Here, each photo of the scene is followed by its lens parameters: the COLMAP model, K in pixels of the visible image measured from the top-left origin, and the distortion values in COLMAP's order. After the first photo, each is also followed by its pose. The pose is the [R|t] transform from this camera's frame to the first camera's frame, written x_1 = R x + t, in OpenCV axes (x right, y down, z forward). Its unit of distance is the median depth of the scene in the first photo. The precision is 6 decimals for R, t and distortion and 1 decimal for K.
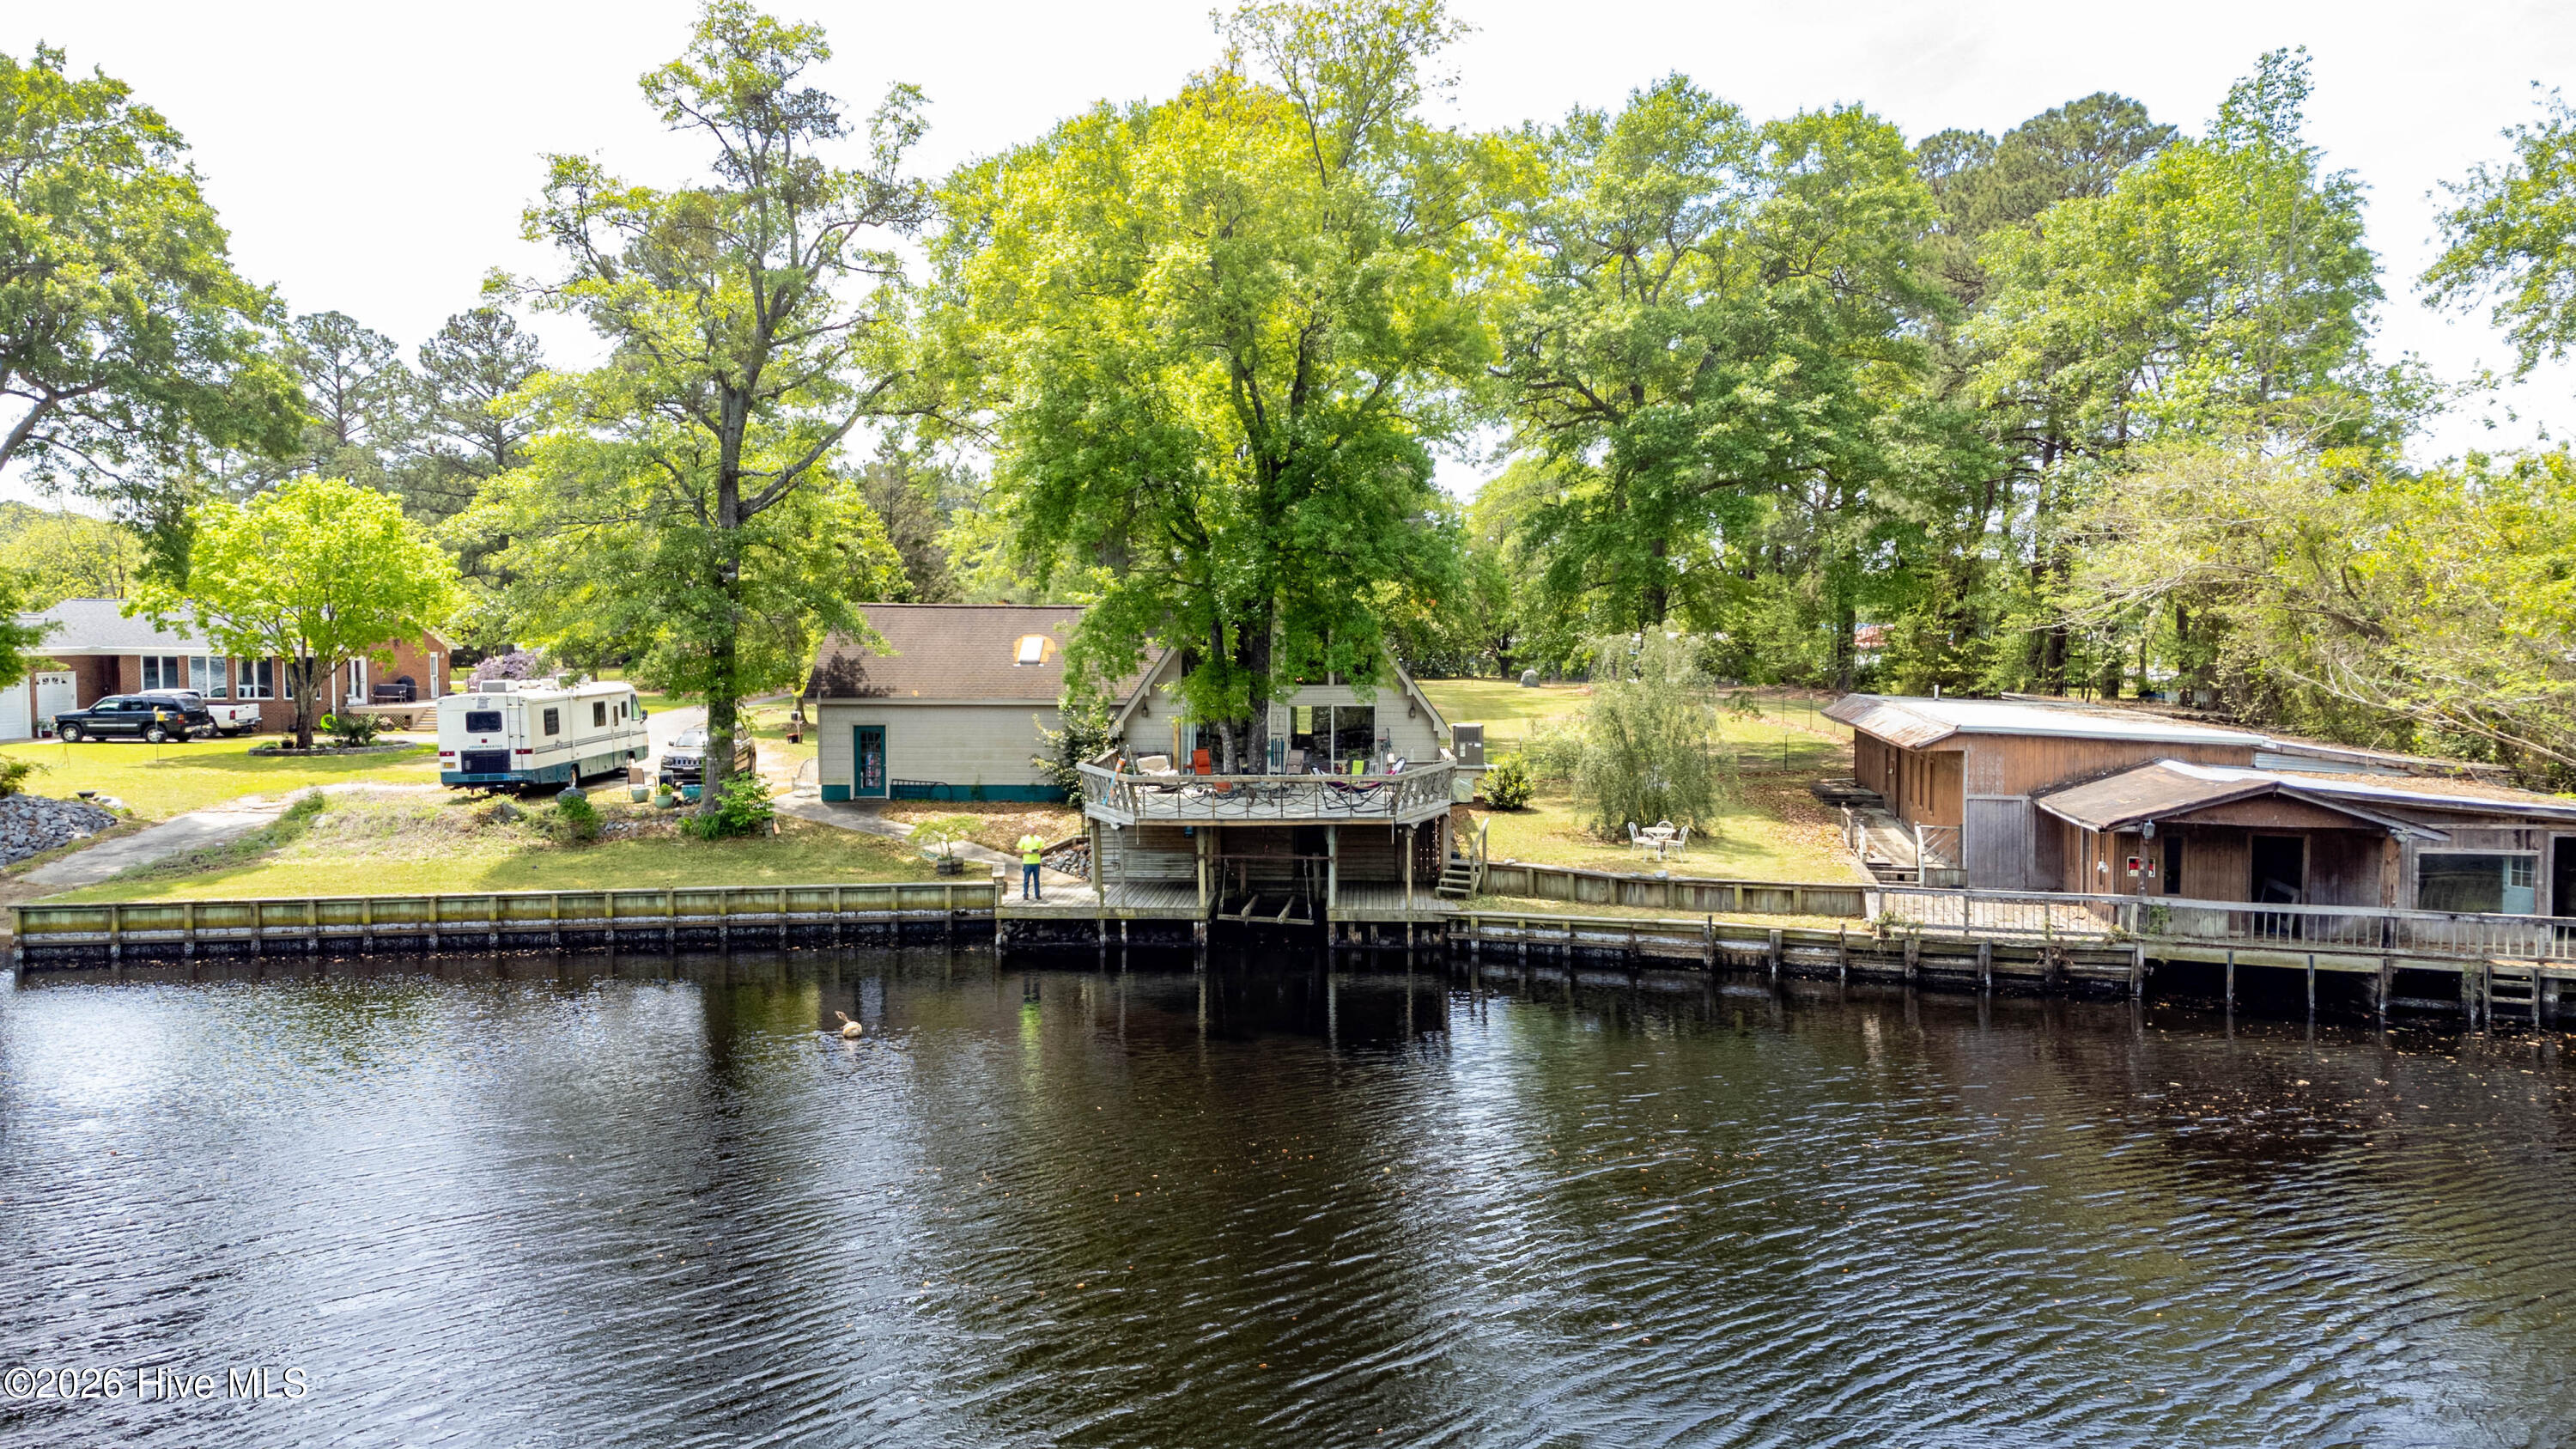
lens RADIAL K [[1881.1, 0, 1265.7], [0, 1881.1, 735.3], [0, 0, 1]] dist [0.257443, -0.229224]
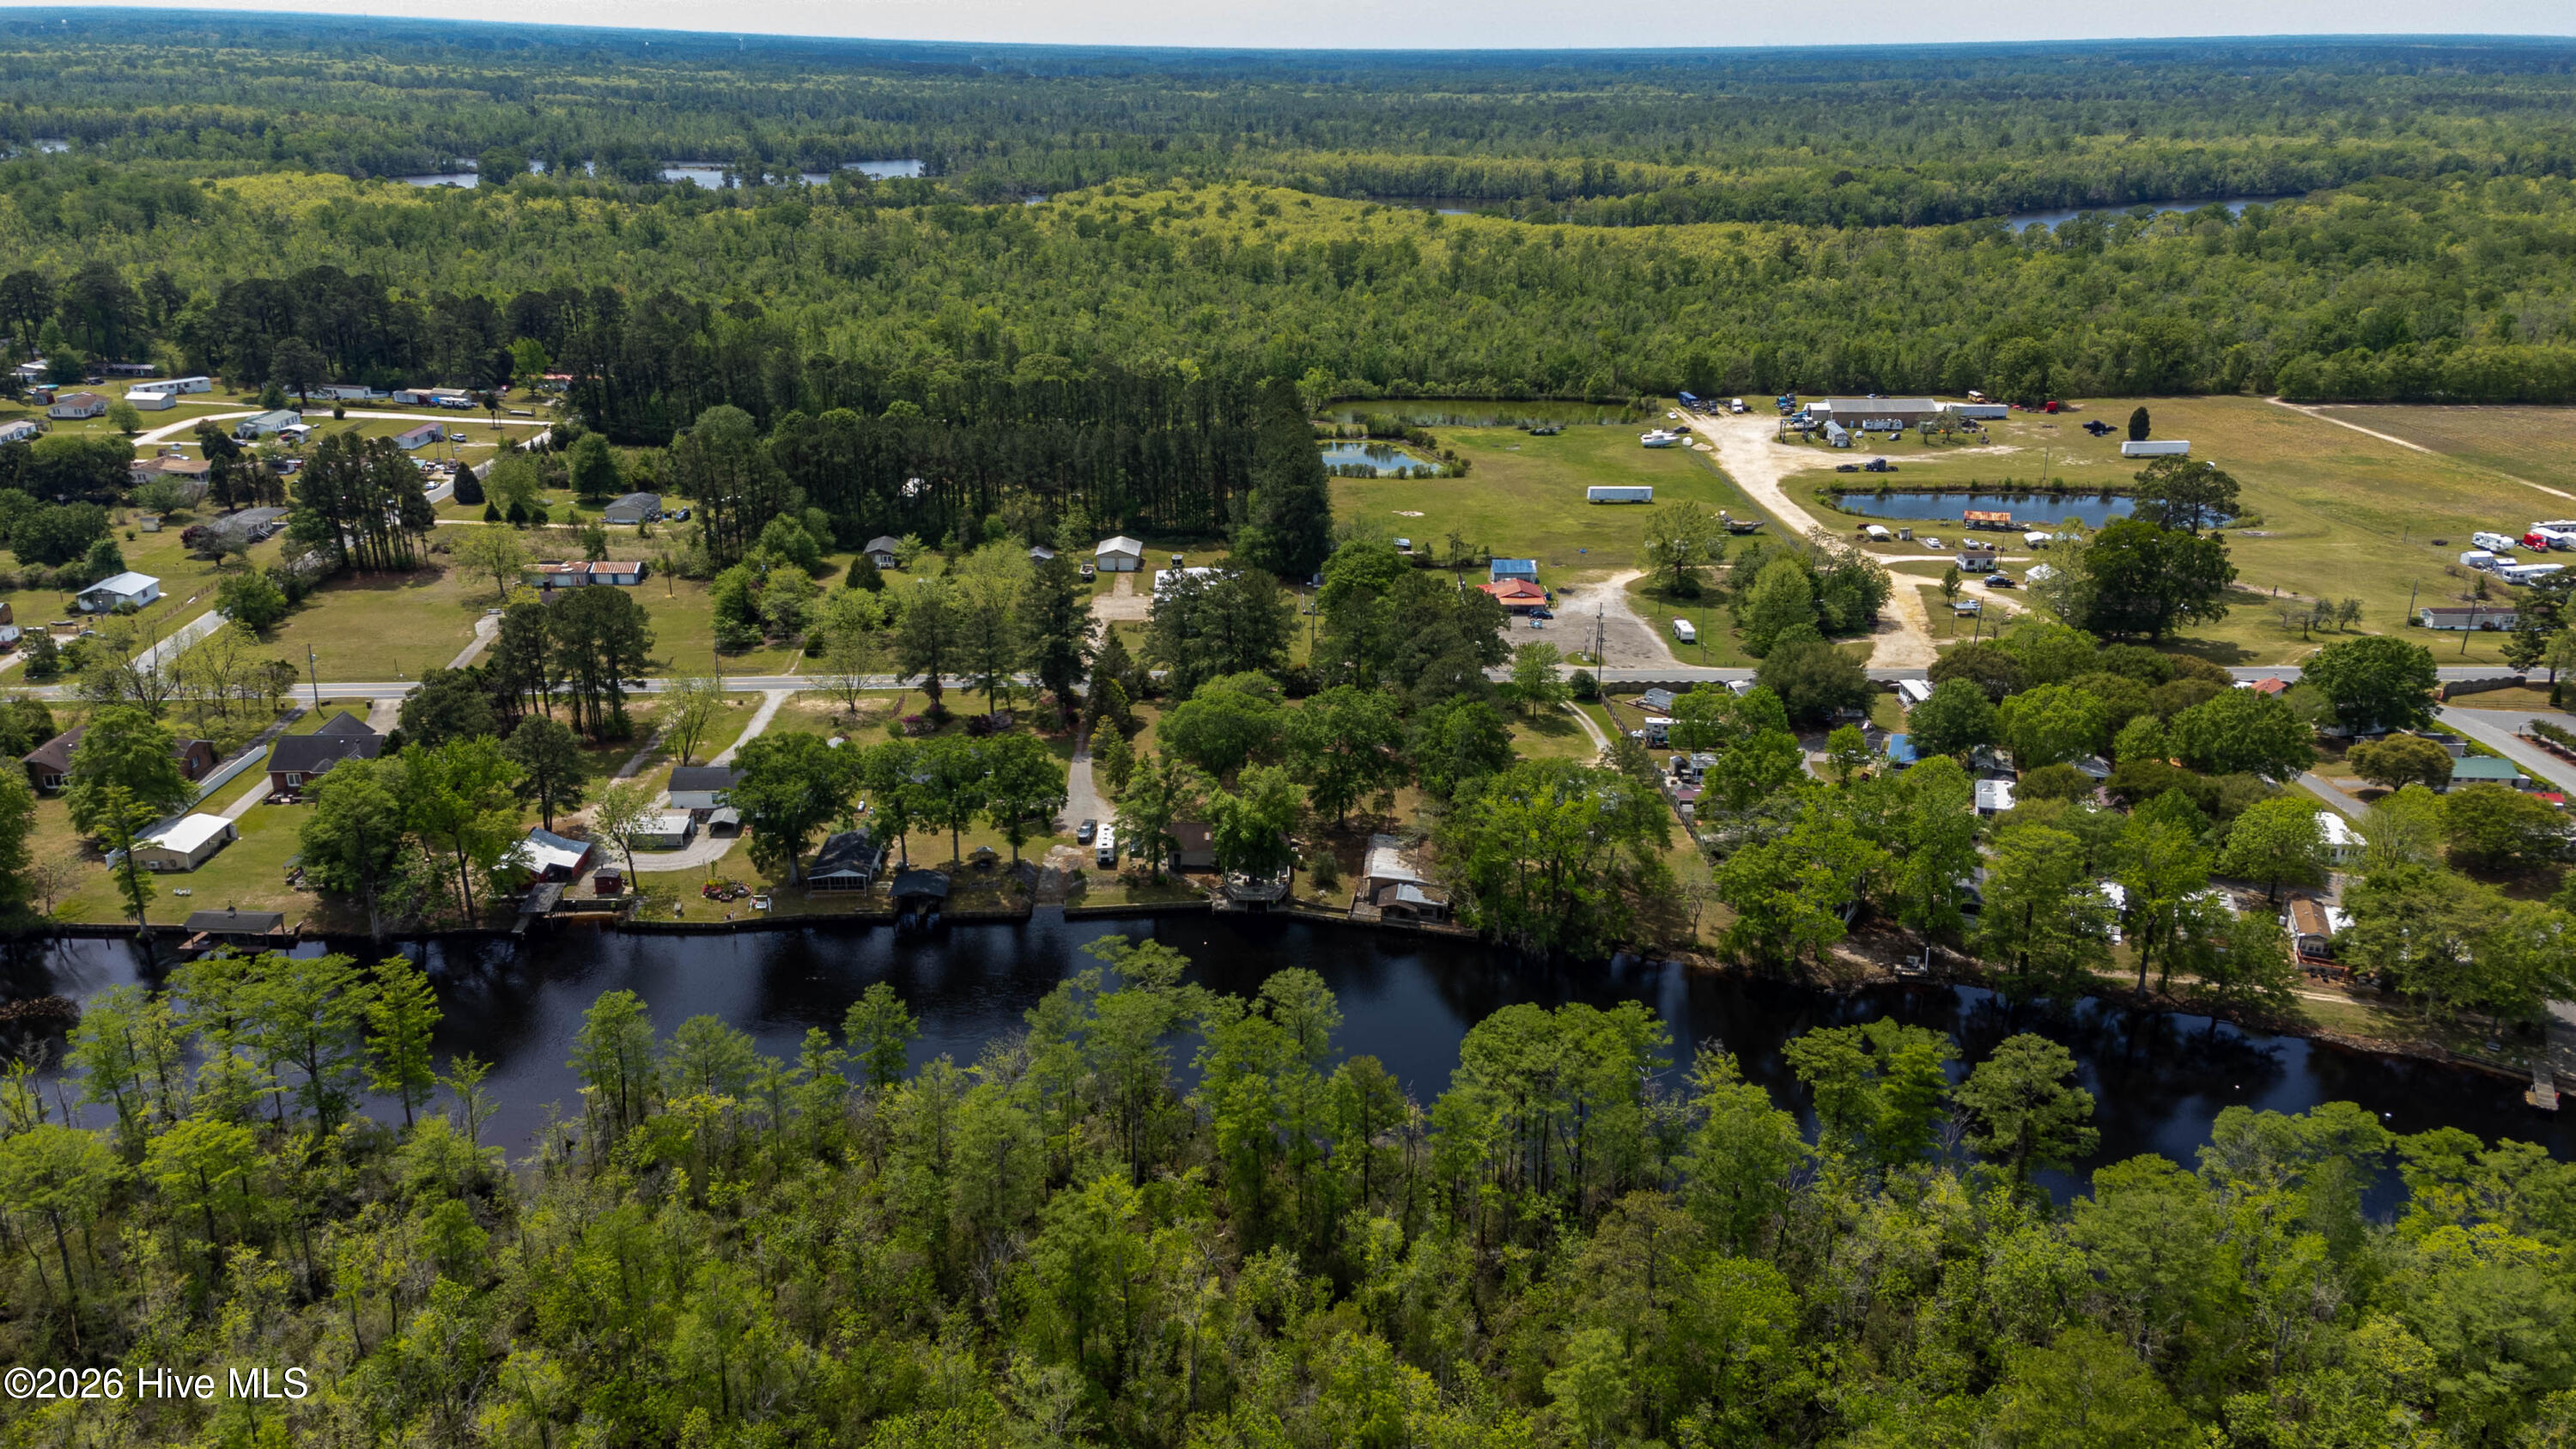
lens RADIAL K [[1837.2, 0, 1262.1], [0, 1837.2, 733.2], [0, 0, 1]] dist [0.297620, -0.276120]
pose [[0.999397, -0.002903, 0.034599, -0.182633], [-0.007049, 0.958779, 0.284064, -2.095396], [-0.033997, -0.284136, 0.958181, -4.444061]]
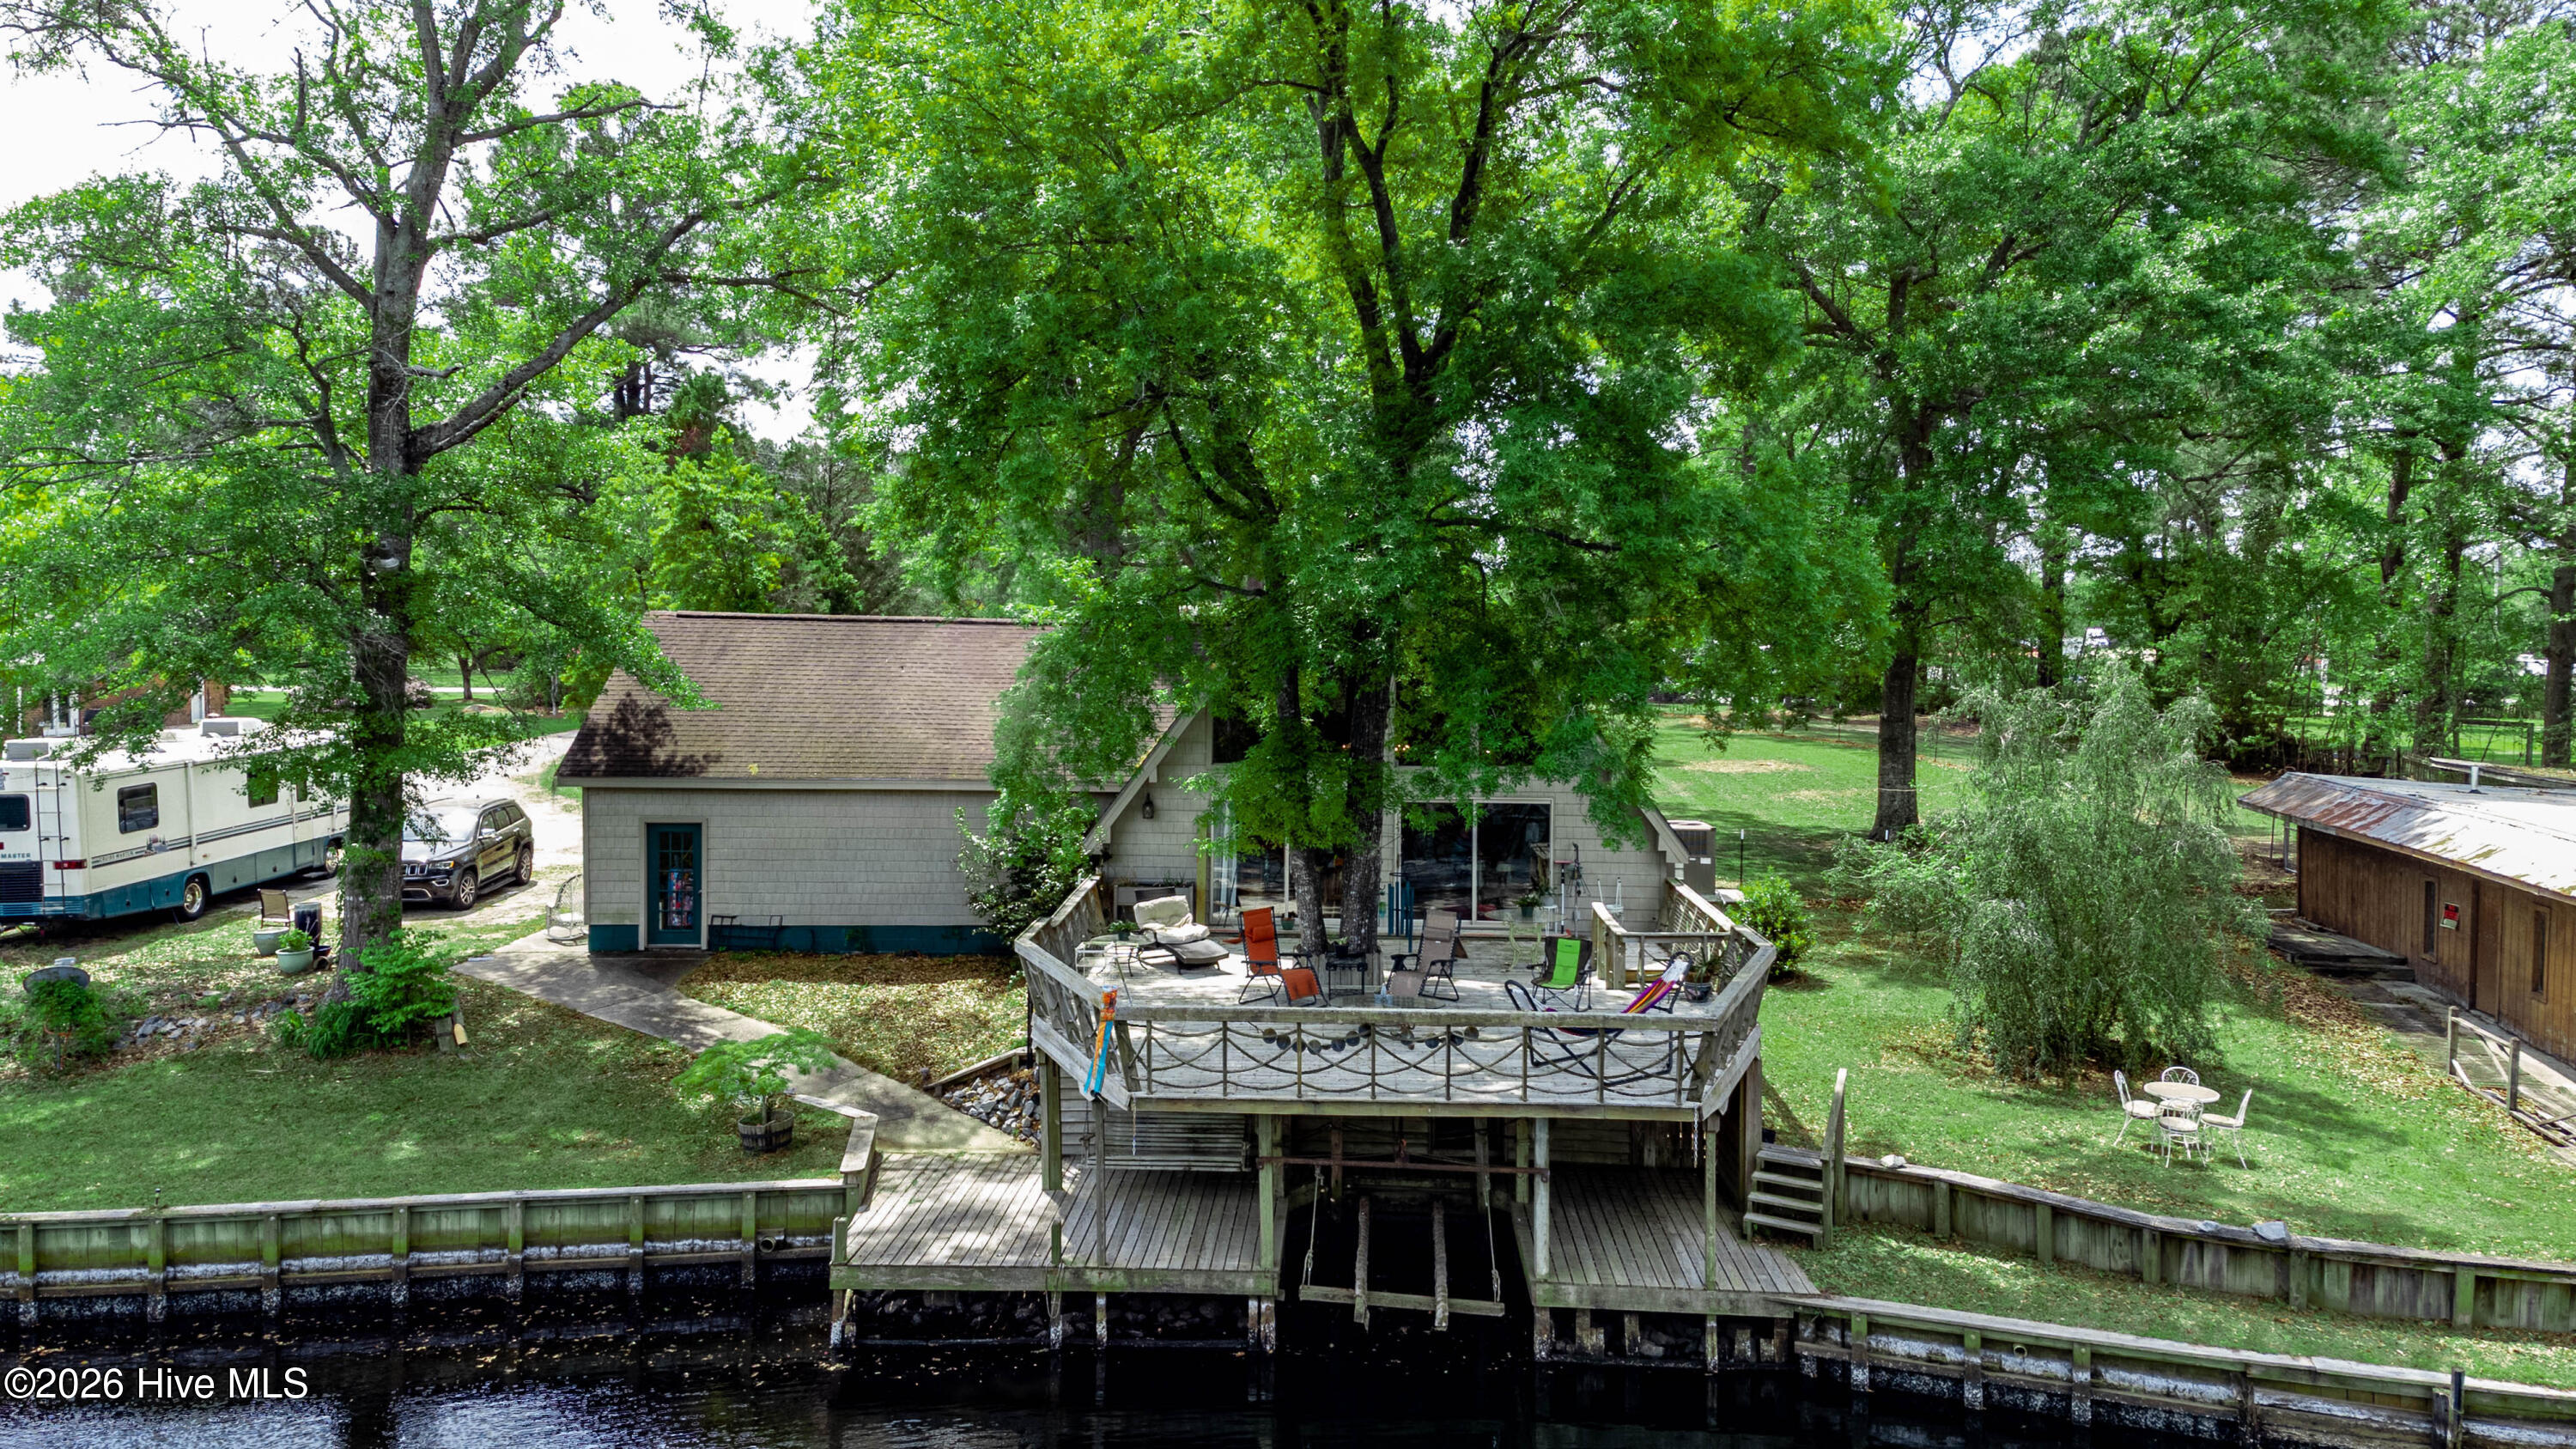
lens RADIAL K [[1857.7, 0, 1271.3], [0, 1857.7, 733.6], [0, 0, 1]] dist [0.266817, -0.223610]
pose [[0.999933, 0.009568, 0.006531, -0.035730], [-0.009582, 0.999952, 0.002010, -0.043211], [-0.006512, -0.002072, 0.999977, 0.503294]]
